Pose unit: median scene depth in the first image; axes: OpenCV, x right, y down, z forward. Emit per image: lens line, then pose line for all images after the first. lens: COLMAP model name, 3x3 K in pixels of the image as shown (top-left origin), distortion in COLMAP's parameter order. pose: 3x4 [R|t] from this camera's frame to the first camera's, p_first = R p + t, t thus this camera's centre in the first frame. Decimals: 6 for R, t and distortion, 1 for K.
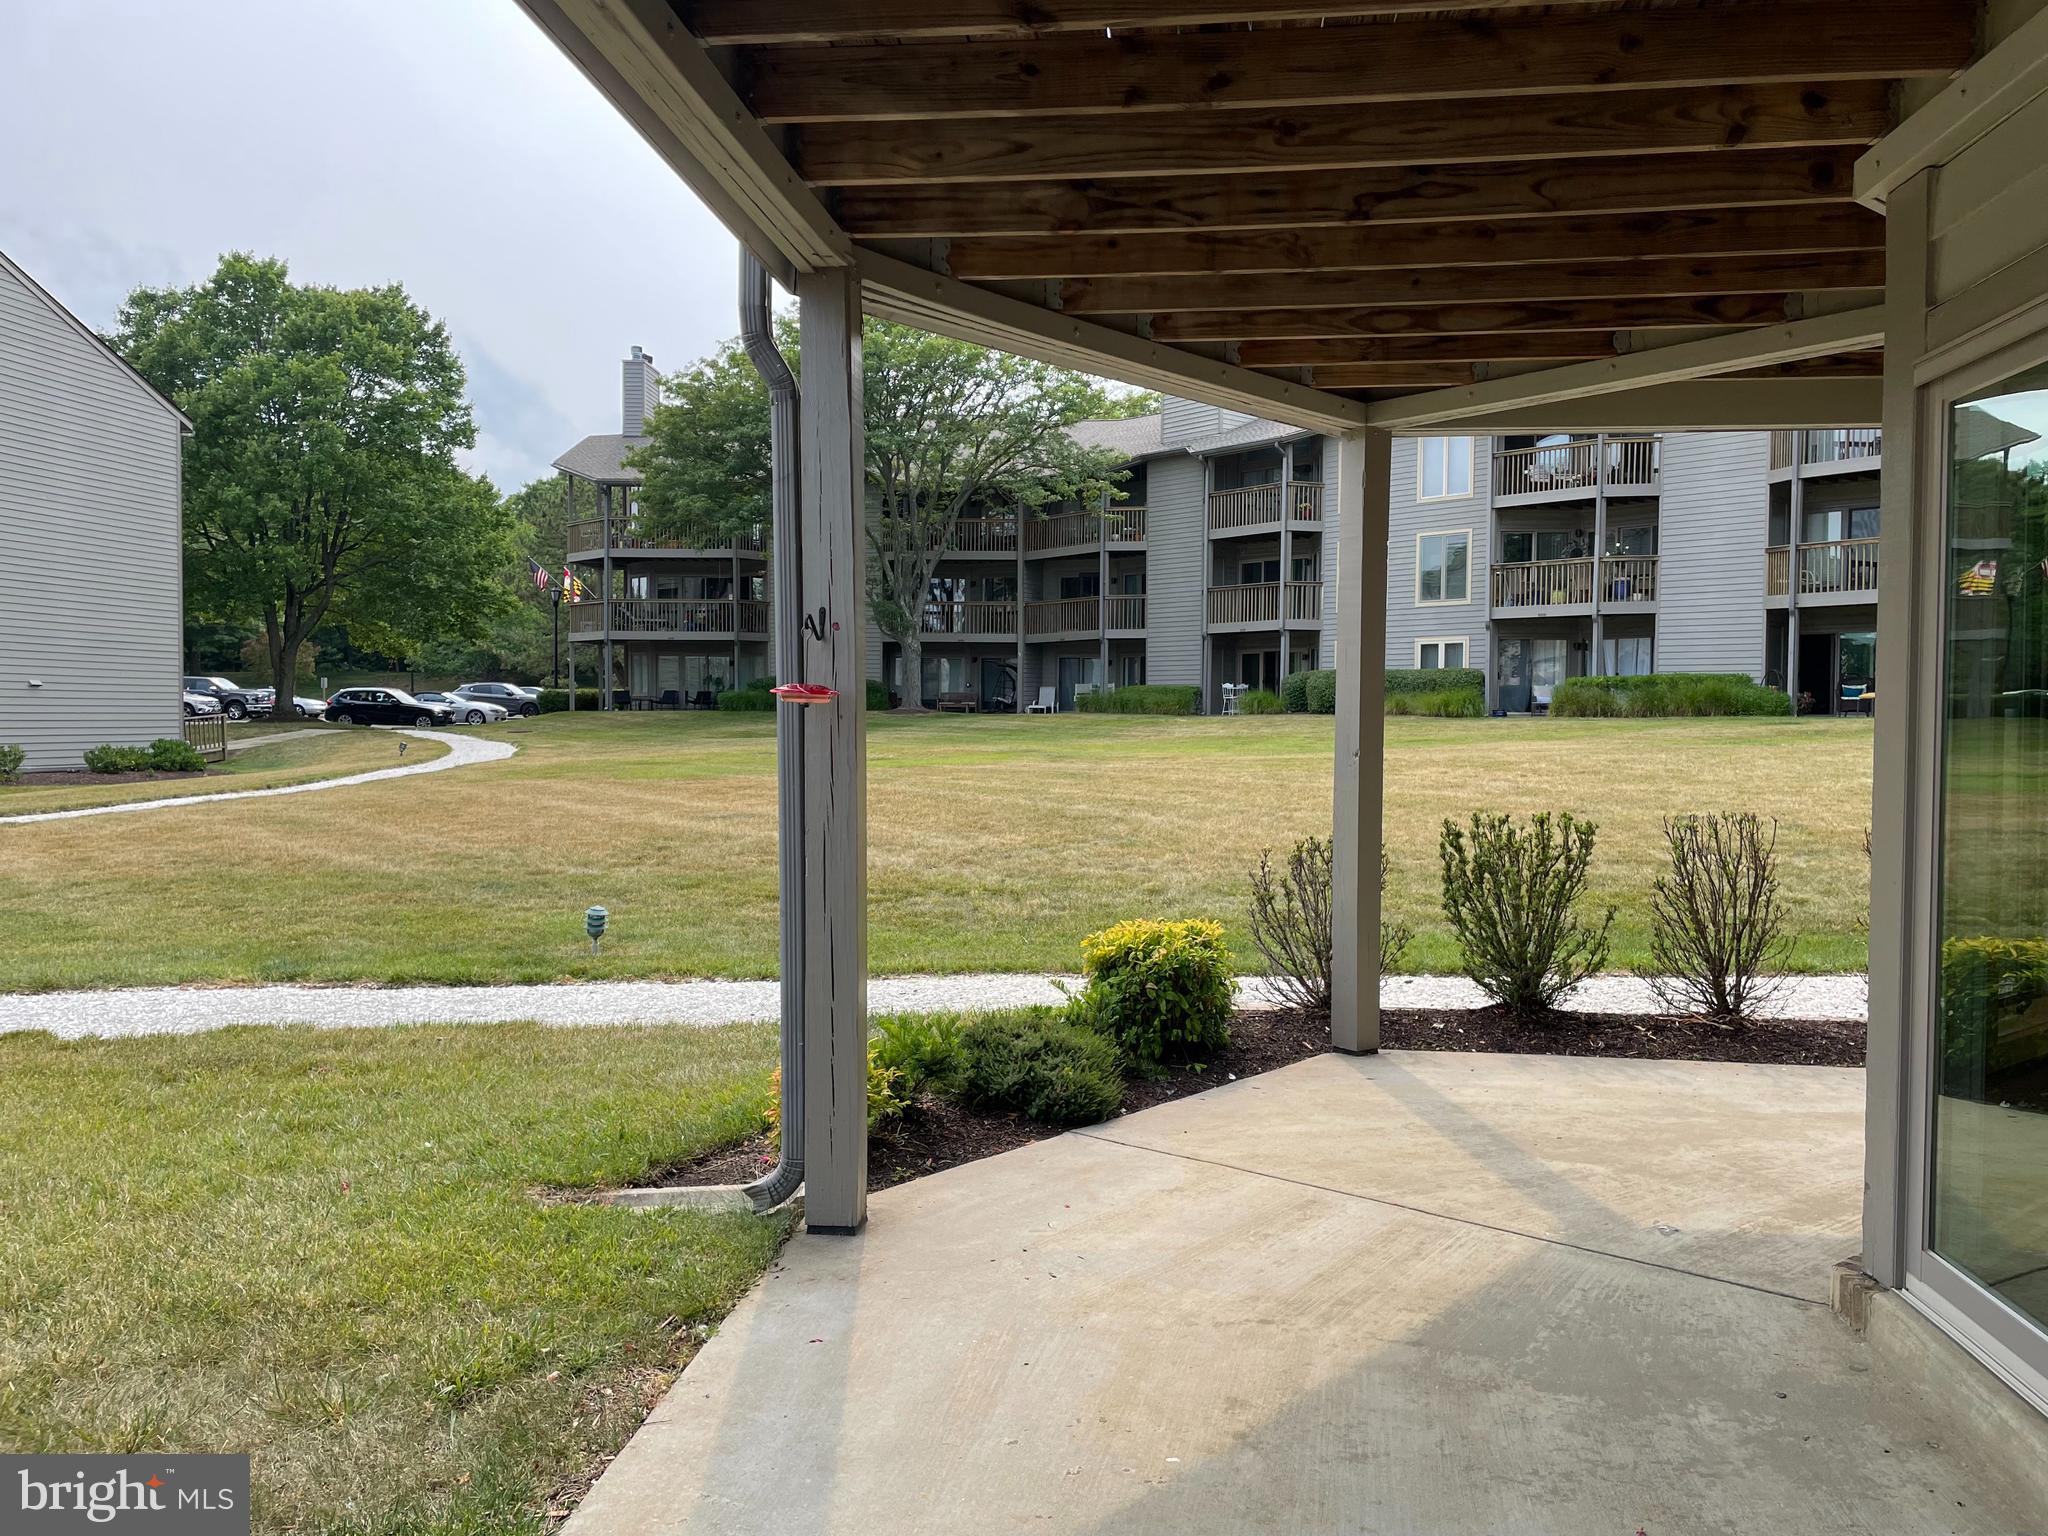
lens RADIAL K [[1549.9, 0, 1038.7], [0, 1549.9, 757.5], [0, 0, 1]] dist [0.110583, -0.136419]
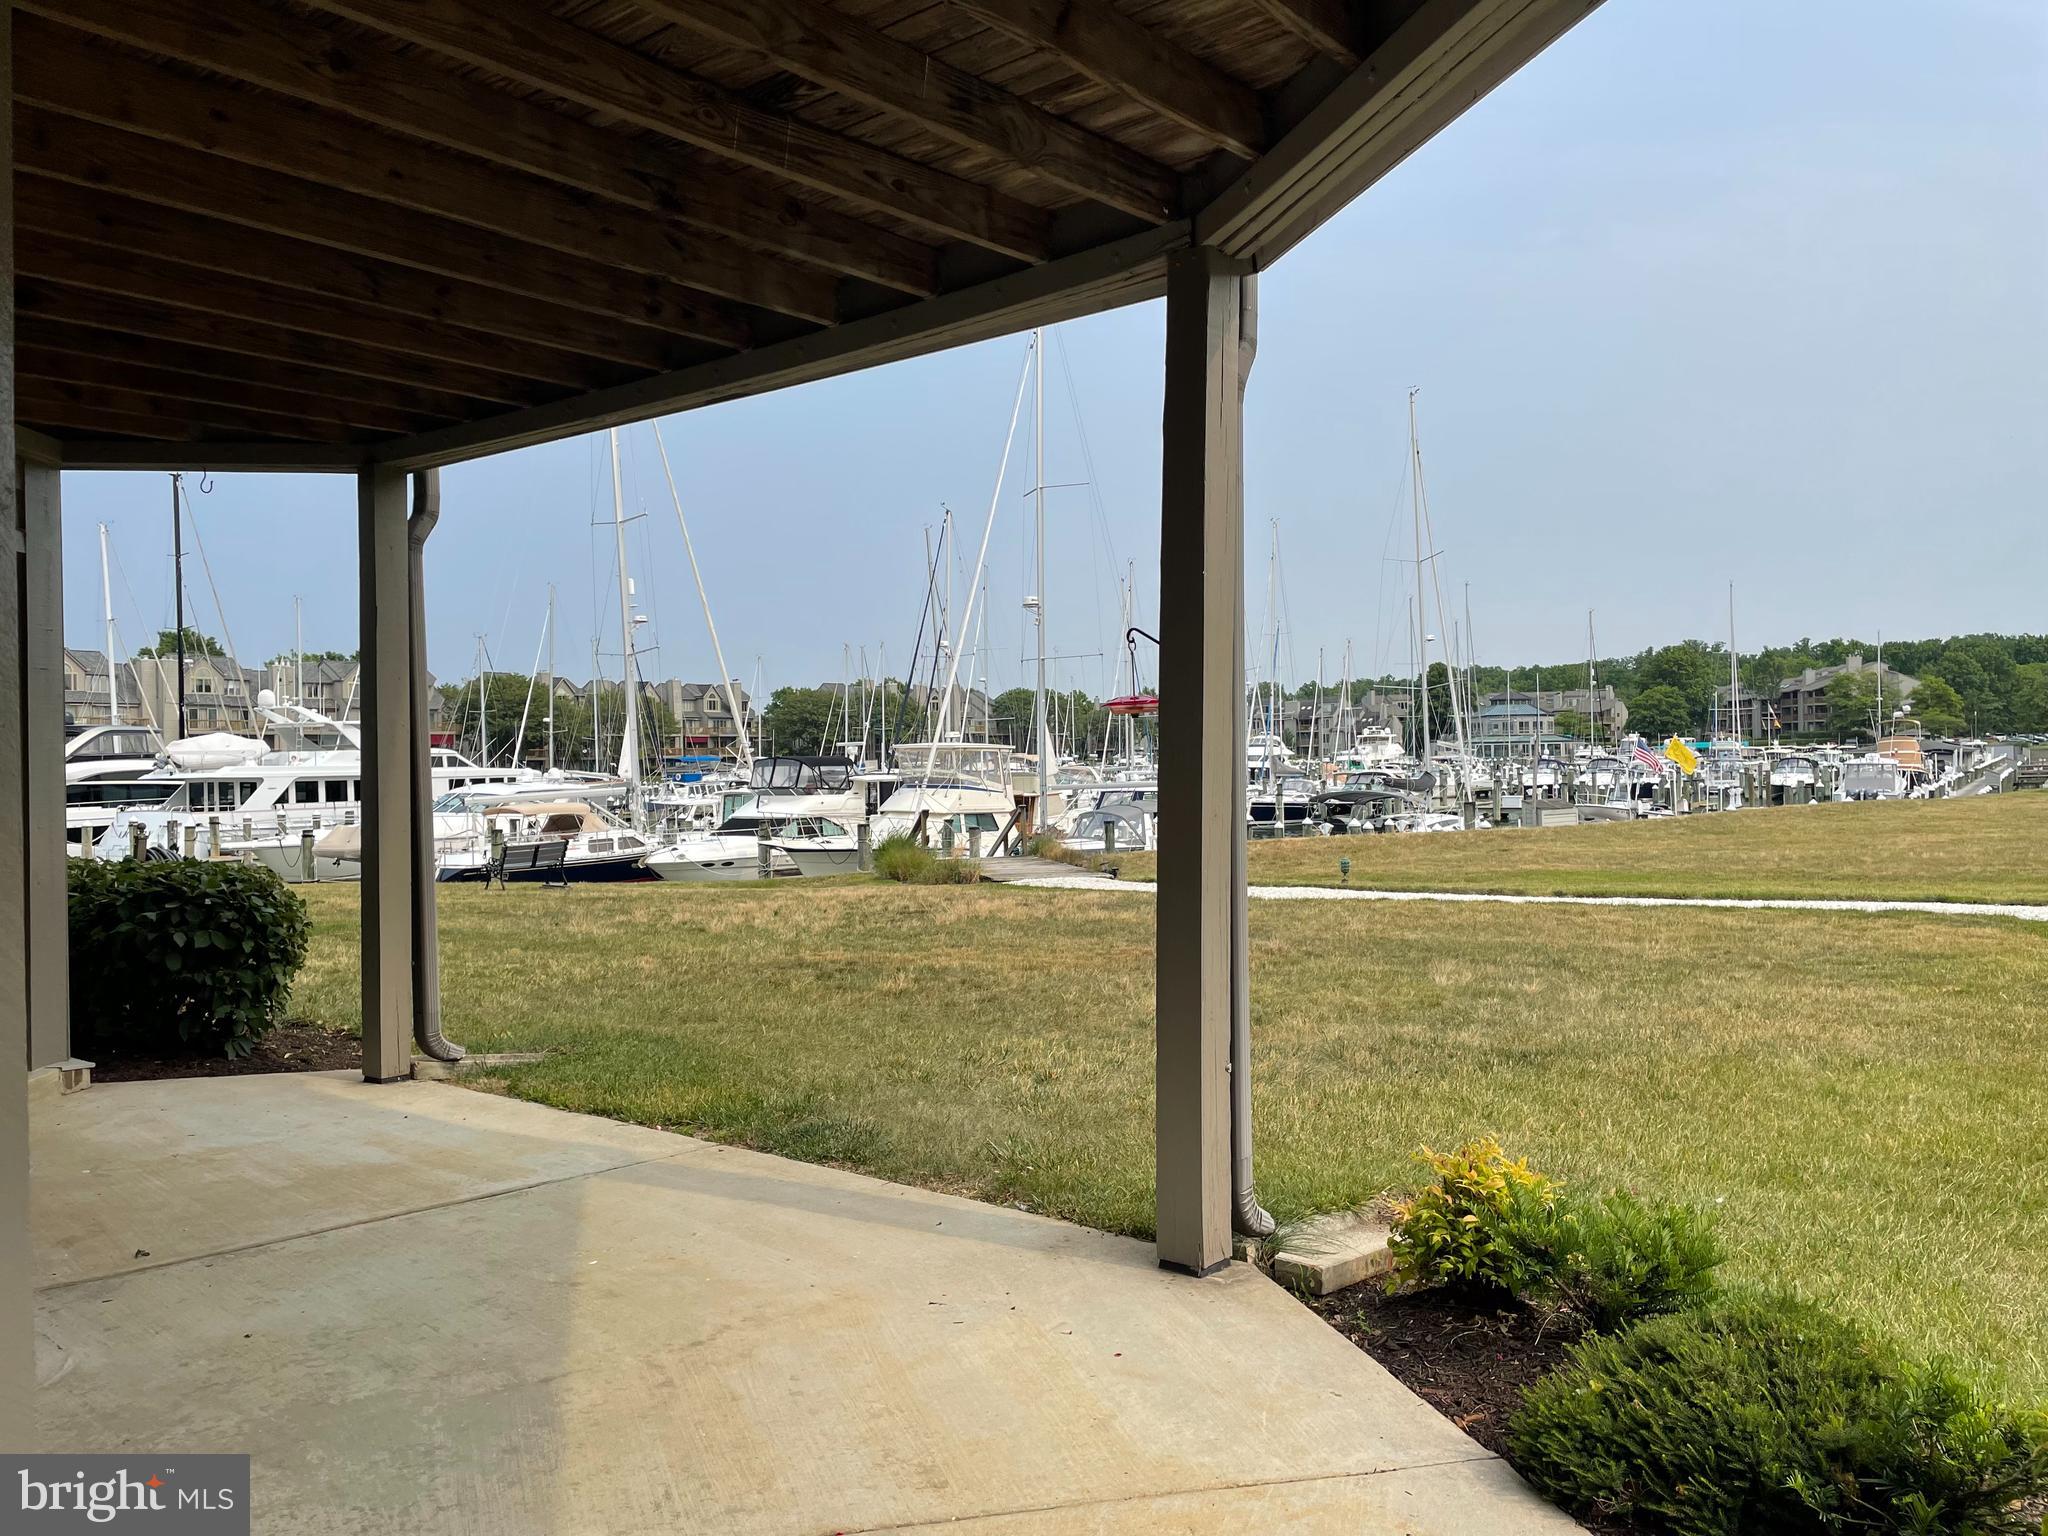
lens RADIAL K [[1549.9, 0, 1038.7], [0, 1549.9, 757.5], [0, 0, 1]] dist [0.110583, -0.136419]
pose [[-0.557233, 0.001883, -0.830354, 0.868140], [-0.008193, 0.999936, 0.007766, -0.016068], [0.830316, 0.011131, -0.557182, 1.778037]]
